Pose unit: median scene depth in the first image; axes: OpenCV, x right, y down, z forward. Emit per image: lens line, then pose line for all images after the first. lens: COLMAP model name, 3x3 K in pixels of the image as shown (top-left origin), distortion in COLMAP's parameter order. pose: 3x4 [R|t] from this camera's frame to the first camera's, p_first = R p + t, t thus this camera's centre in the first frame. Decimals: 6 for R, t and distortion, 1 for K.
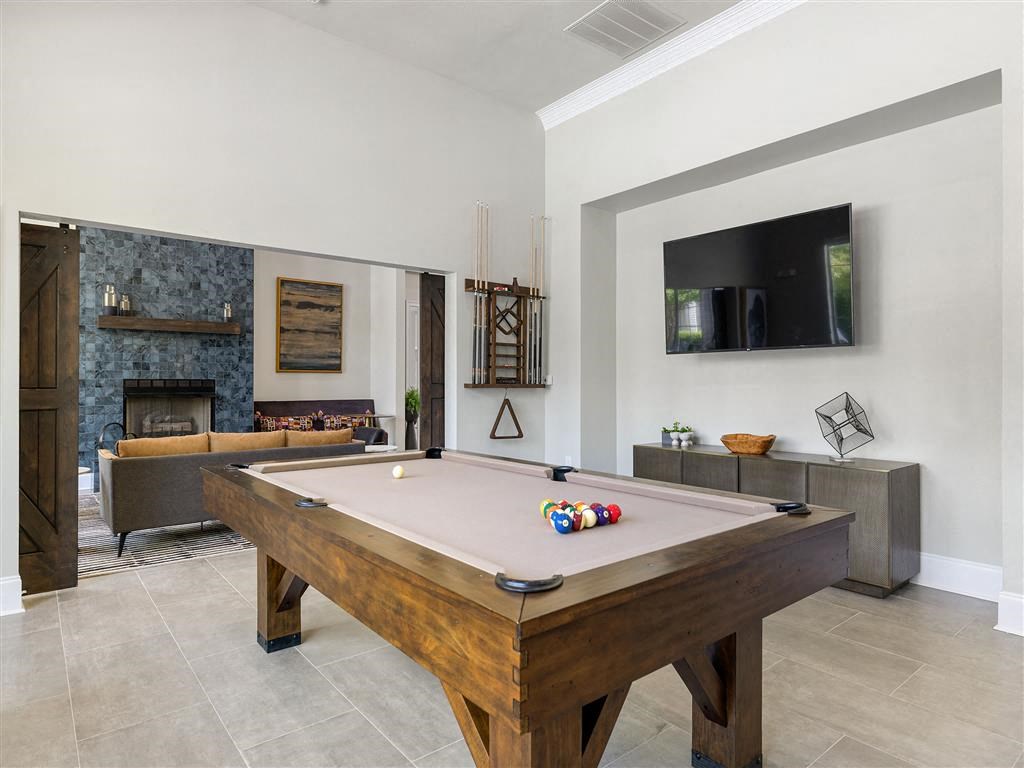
lens RADIAL K [[593.9, 0, 512.0], [0, 593.9, 384.0], [0, 0, 1]] dist [-0.002709, 0.000068]
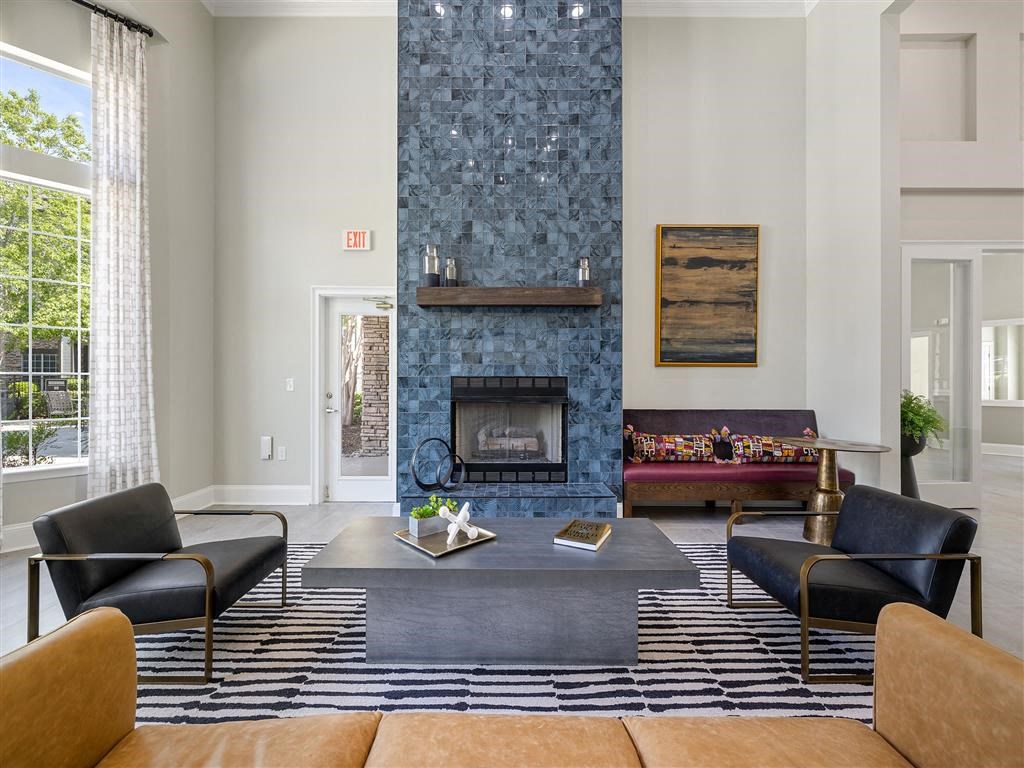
lens RADIAL K [[424.3, 0, 512.0], [0, 424.3, 384.0], [0, 0, 1]] dist [-0.003066, -0.000099]
pose [[0.775042, -0.003433, -0.631900, -0.245867], [-0.001851, 0.999969, -0.007704, 0.004406], [0.631907, 0.007141, 0.775011, 0.587950]]
